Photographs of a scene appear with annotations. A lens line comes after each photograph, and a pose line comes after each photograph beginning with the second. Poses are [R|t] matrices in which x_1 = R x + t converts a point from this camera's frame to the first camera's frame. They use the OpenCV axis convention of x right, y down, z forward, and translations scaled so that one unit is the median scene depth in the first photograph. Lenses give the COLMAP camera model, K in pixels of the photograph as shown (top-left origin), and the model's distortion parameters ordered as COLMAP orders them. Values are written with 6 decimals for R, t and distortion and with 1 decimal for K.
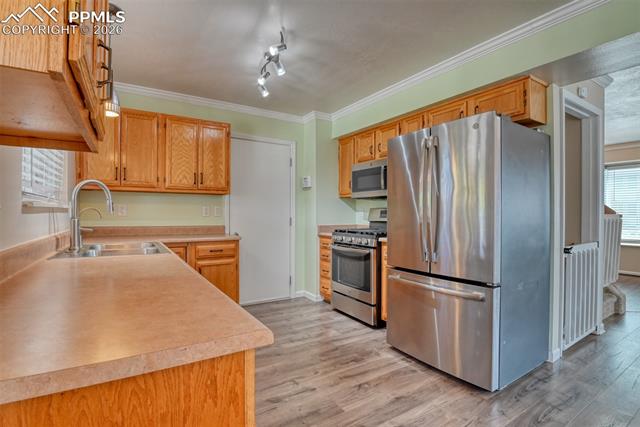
lens RADIAL K [[311.8, 0, 316.9], [0, 311.8, 217.1], [0, 0, 1]] dist [-0.028382, -0.001601]
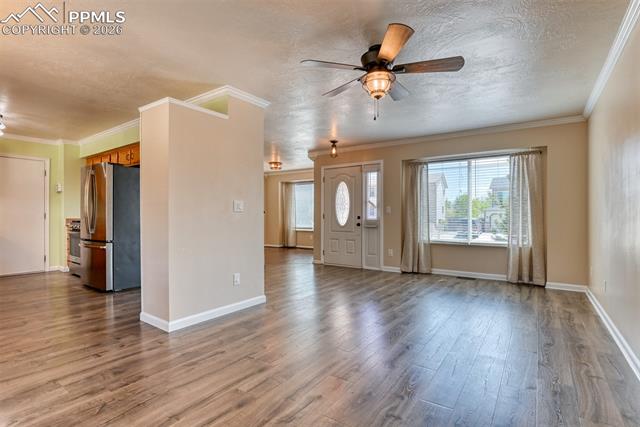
lens RADIAL K [[311.8, 0, 316.9], [0, 311.8, 216.0], [0, 0, 1]] dist [-0.028382, -0.001601]
pose [[0.916576, -0.001073, 0.399859, 0.622221], [0.002474, 0.999992, -0.002989, 0.028287], [-0.399853, 0.003729, 0.916572, -0.933644]]
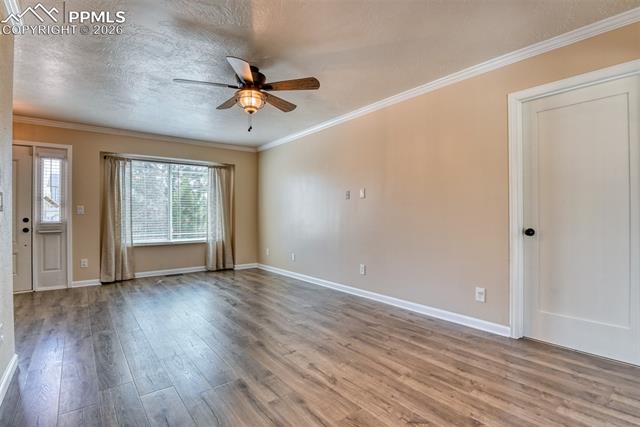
lens RADIAL K [[311.8, 0, 322.8], [0, 311.8, 212.9], [0, 0, 1]] dist [-0.028382, -0.001601]
pose [[-0.129648, 0.008286, 0.991525, 0.174985], [0.010780, 0.999918, -0.006947, 0.024752], [-0.991502, 0.009788, -0.129726, -0.375747]]
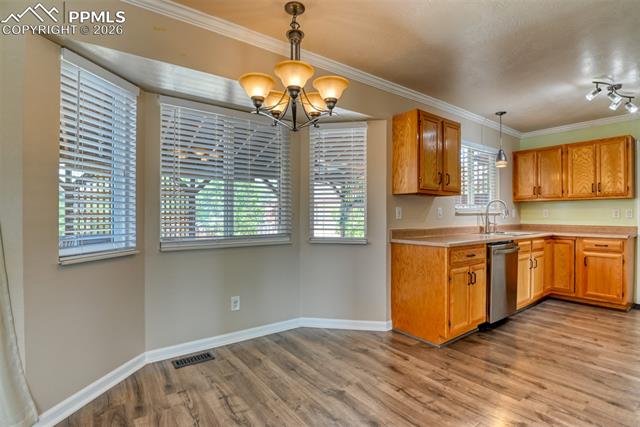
lens RADIAL K [[311.8, 0, 324.3], [0, 311.8, 216.4], [0, 0, 1]] dist [-0.028382, -0.001601]
pose [[0.094918, -0.002017, -0.995483, 0.721182], [-0.008926, 0.999956, -0.002877, 0.004629], [0.995445, 0.009159, 0.094896, -0.199380]]
